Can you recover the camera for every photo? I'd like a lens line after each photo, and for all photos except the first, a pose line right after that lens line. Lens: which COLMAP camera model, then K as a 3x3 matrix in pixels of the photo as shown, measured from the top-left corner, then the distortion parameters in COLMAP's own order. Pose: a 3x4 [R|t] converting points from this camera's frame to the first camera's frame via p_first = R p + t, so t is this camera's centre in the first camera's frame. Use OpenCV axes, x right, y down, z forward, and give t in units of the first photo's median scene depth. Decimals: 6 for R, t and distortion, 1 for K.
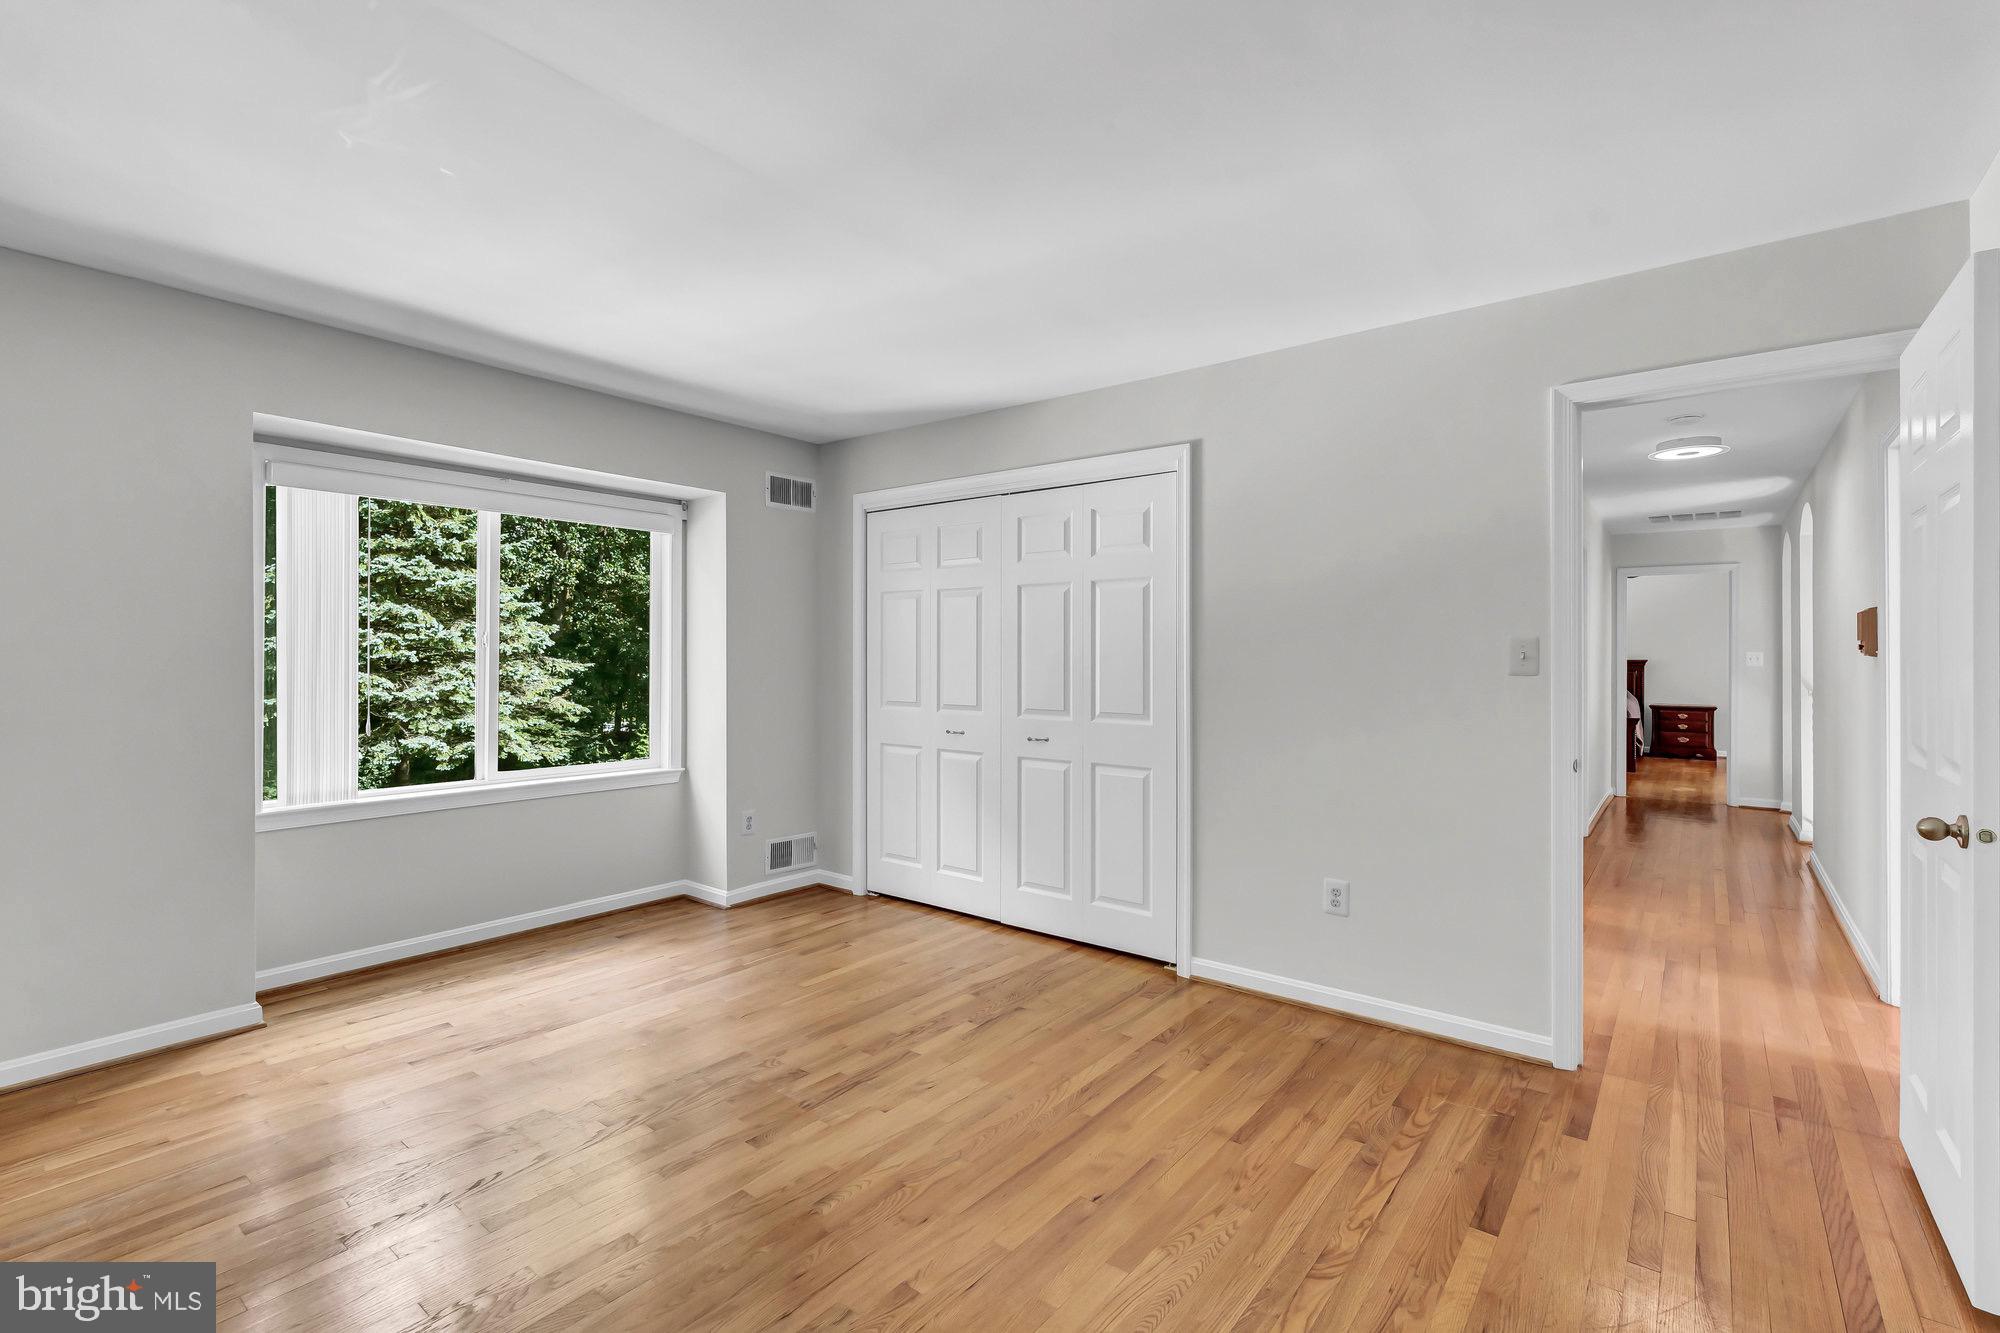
lens RADIAL K [[910.5, 0, 1005.0], [0, 910.5, 666.5], [0, 0, 1]] dist [-0.000016, -0.000538]
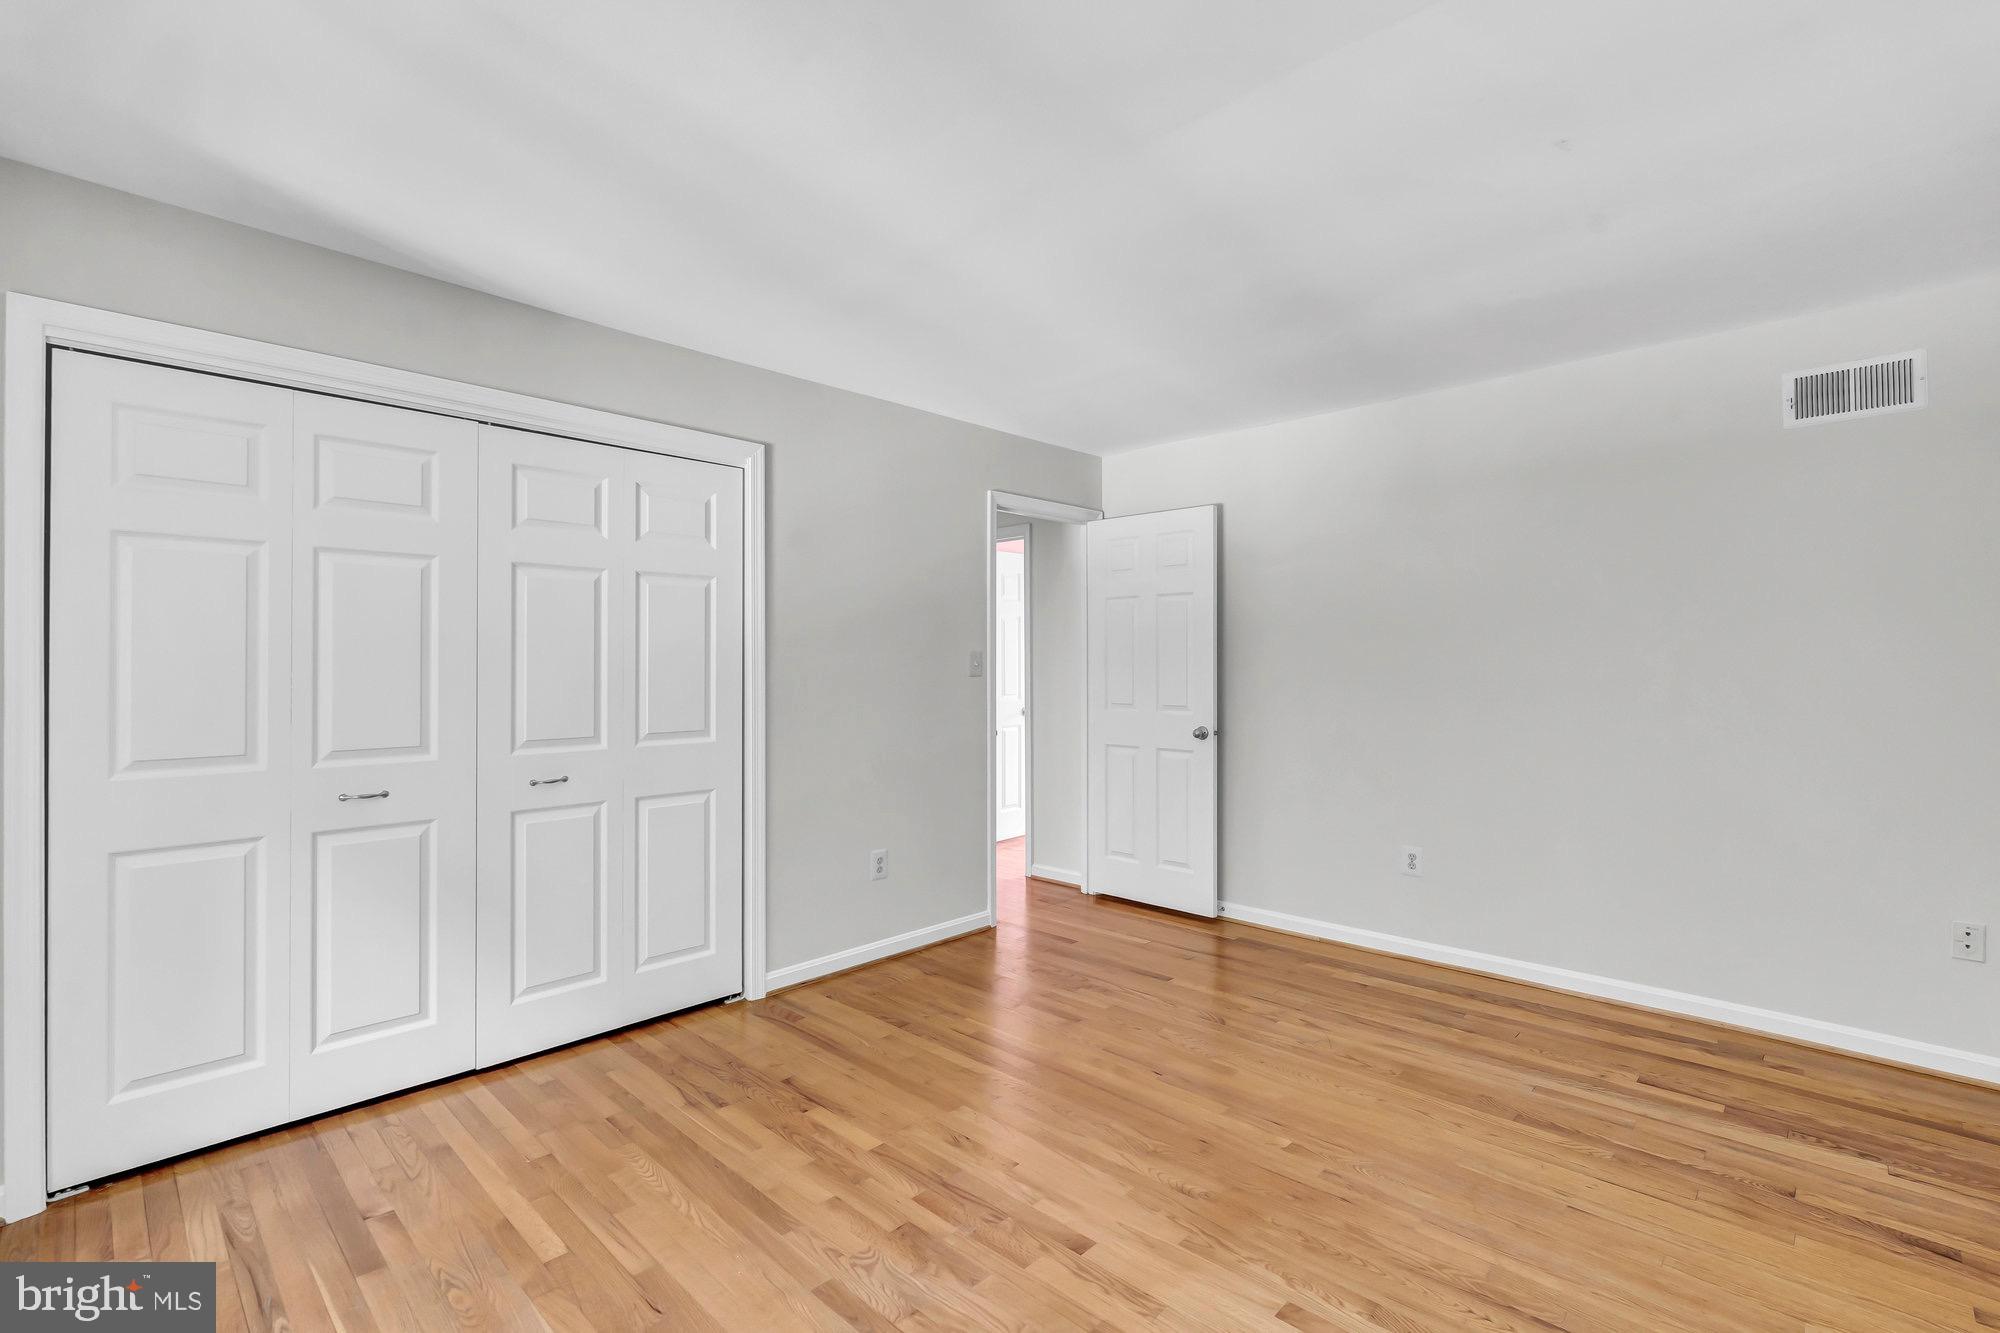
lens RADIAL K [[910.5, 0, 1005.0], [0, 910.5, 666.5], [0, 0, 1]] dist [-0.000016, -0.000538]
pose [[0.086806, -0.009438, 0.996181, -0.756991], [0.011185, 0.999901, 0.008498, -0.015006], [-0.996162, 0.010404, 0.086903, 0.673026]]
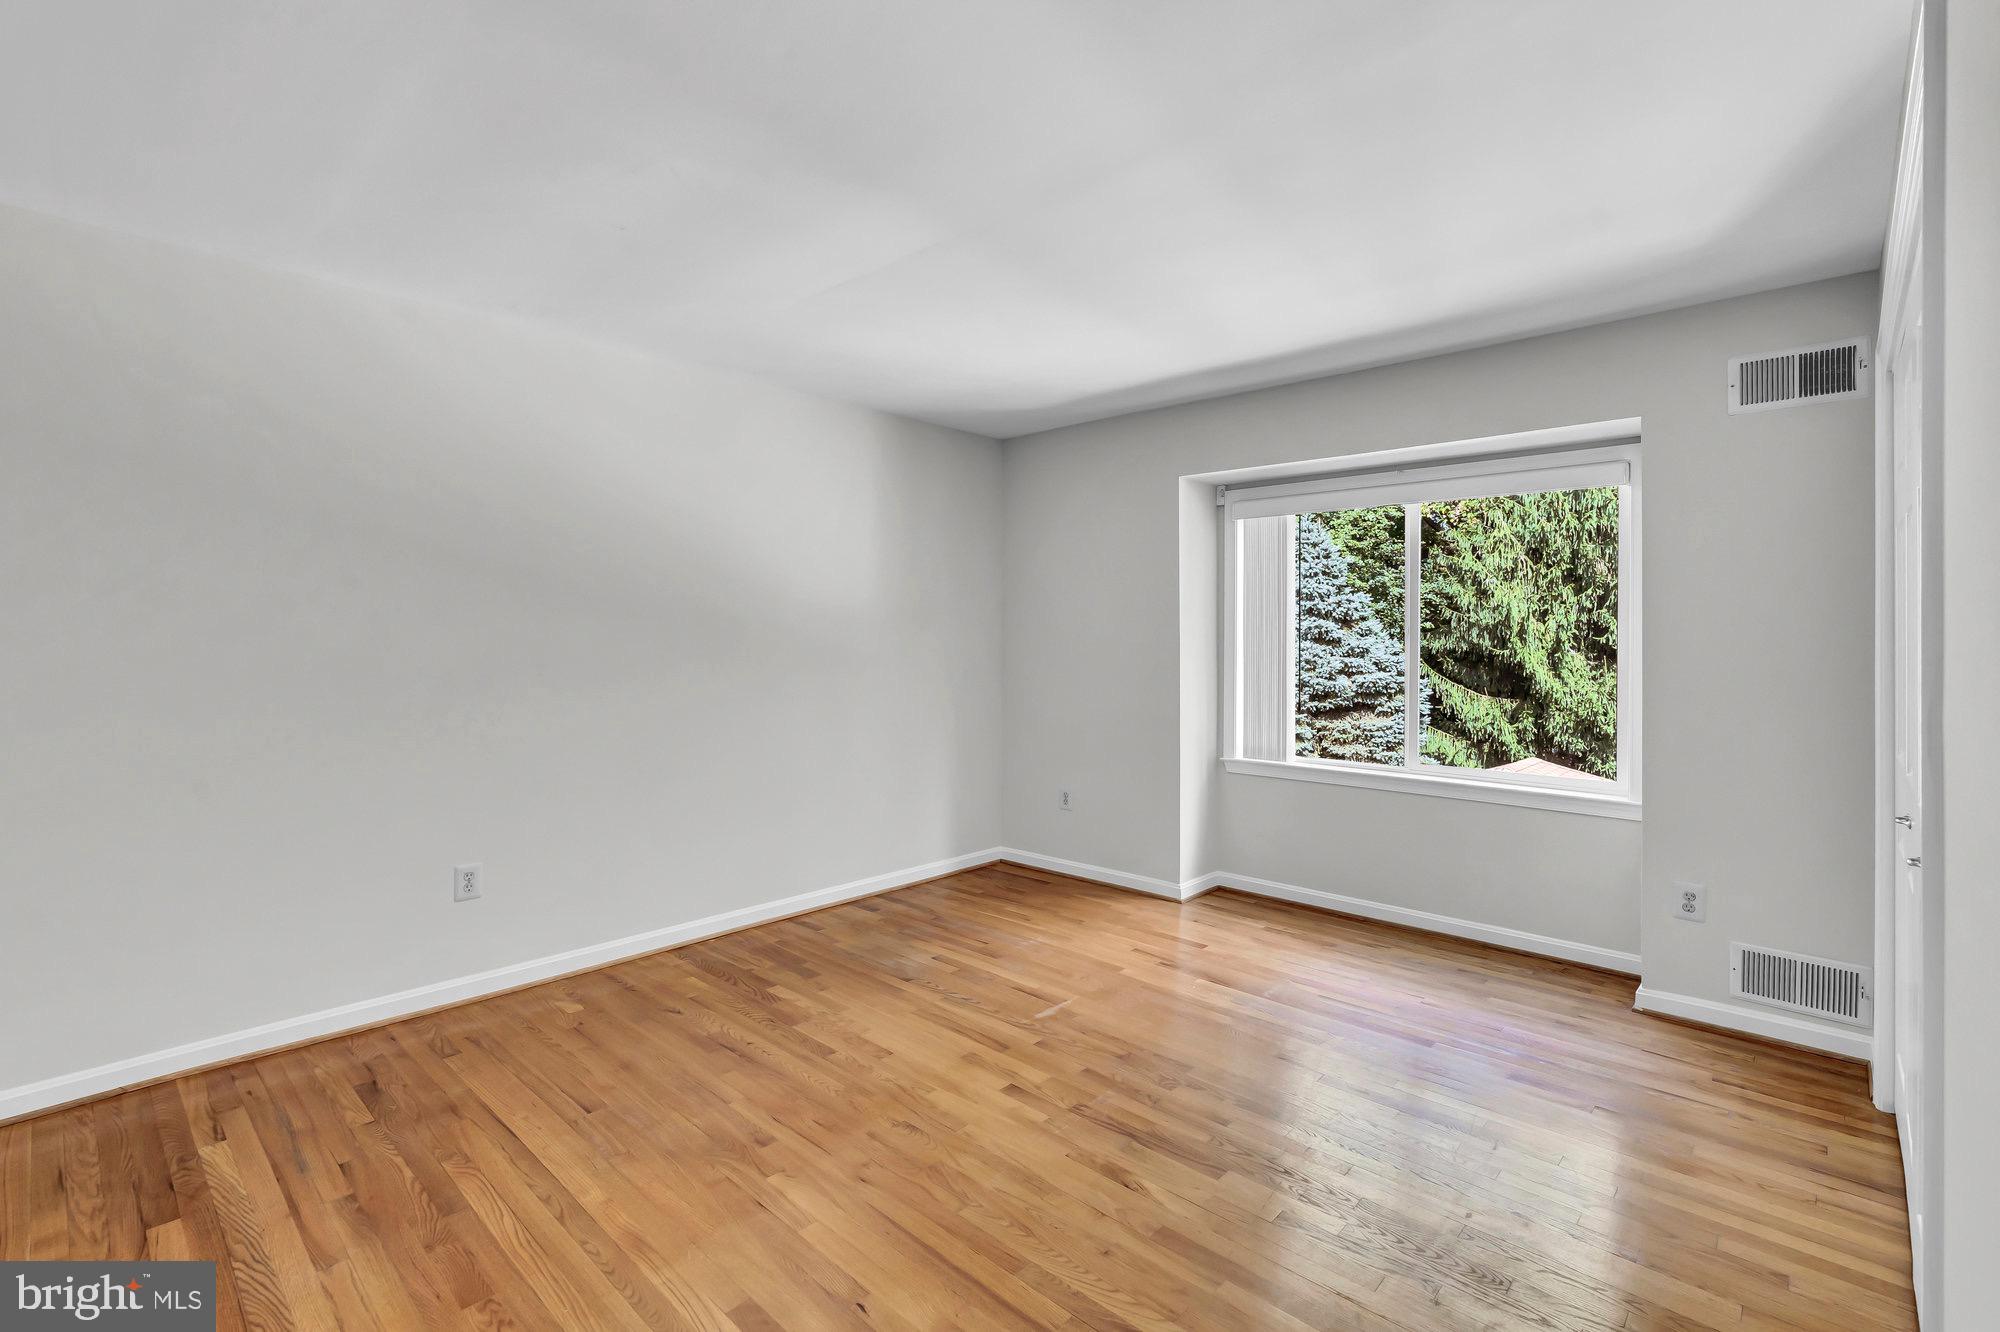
lens RADIAL K [[899.8, 0, 1004.1], [0, 899.8, 670.0], [0, 0, 1]] dist [0.000325, 0.000511]
pose [[-0.097090, 0.032256, -0.994753, 0.545238], [-0.012963, 0.999349, 0.033670, -0.017892], [0.995191, 0.016164, -0.096609, 0.738040]]
